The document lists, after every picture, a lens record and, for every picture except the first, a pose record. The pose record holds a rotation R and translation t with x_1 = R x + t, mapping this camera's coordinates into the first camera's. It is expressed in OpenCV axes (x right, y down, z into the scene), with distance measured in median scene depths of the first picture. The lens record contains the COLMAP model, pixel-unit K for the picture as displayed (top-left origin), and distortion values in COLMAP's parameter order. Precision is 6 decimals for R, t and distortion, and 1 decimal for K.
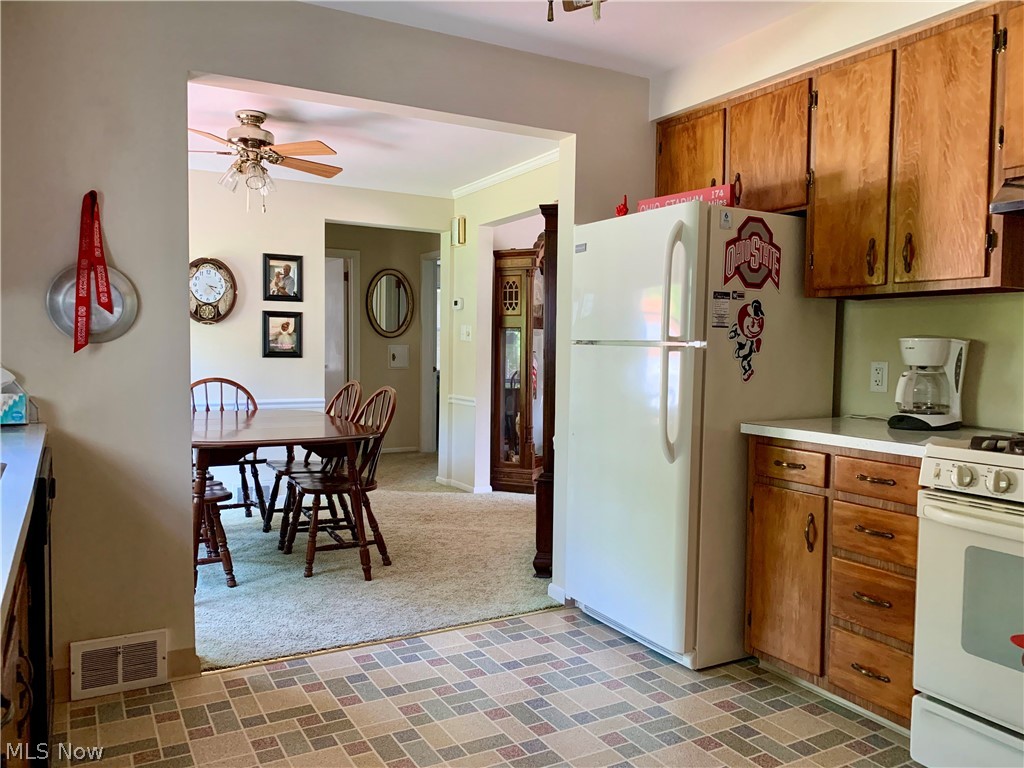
lens RADIAL K [[788.8, 0, 531.9], [0, 788.8, 382.9], [0, 0, 1]] dist [0.004215, -0.069502]
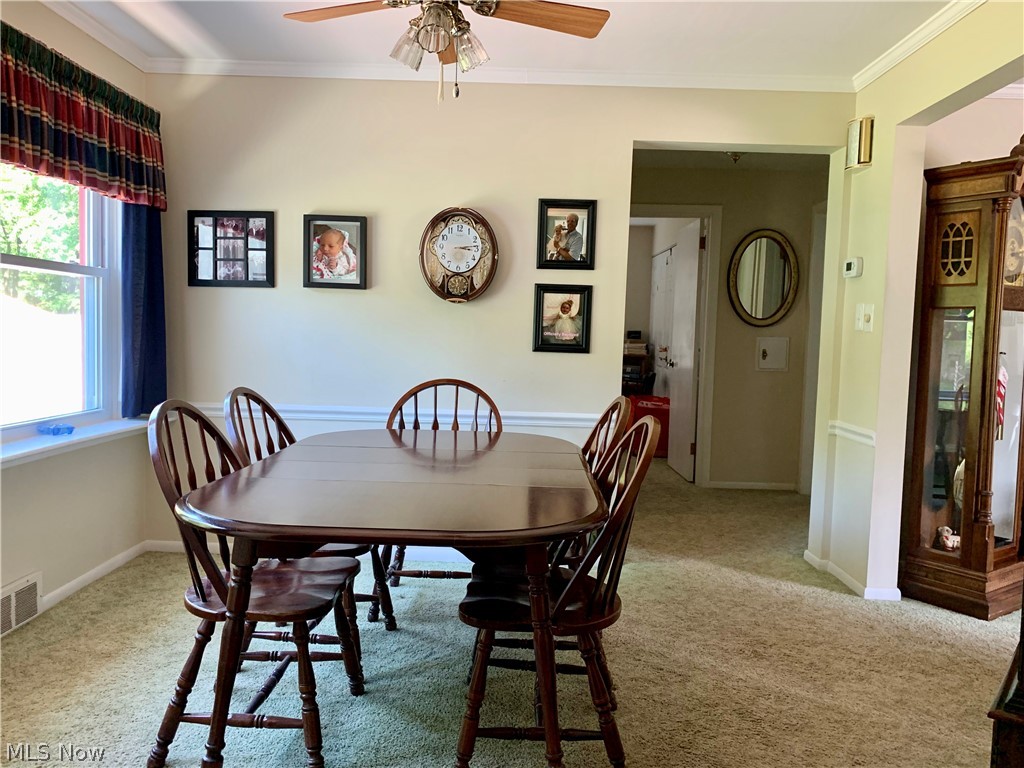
lens RADIAL K [[796.9, 0, 512.6], [0, 796.9, 380.2], [0, 0, 1]] dist [0.090227, -0.099468]
pose [[0.857434, 0.042353, -0.512848, 0.001995], [-0.040445, 0.999071, 0.014886, -0.016554], [0.513002, 0.007978, 0.858350, 0.385430]]
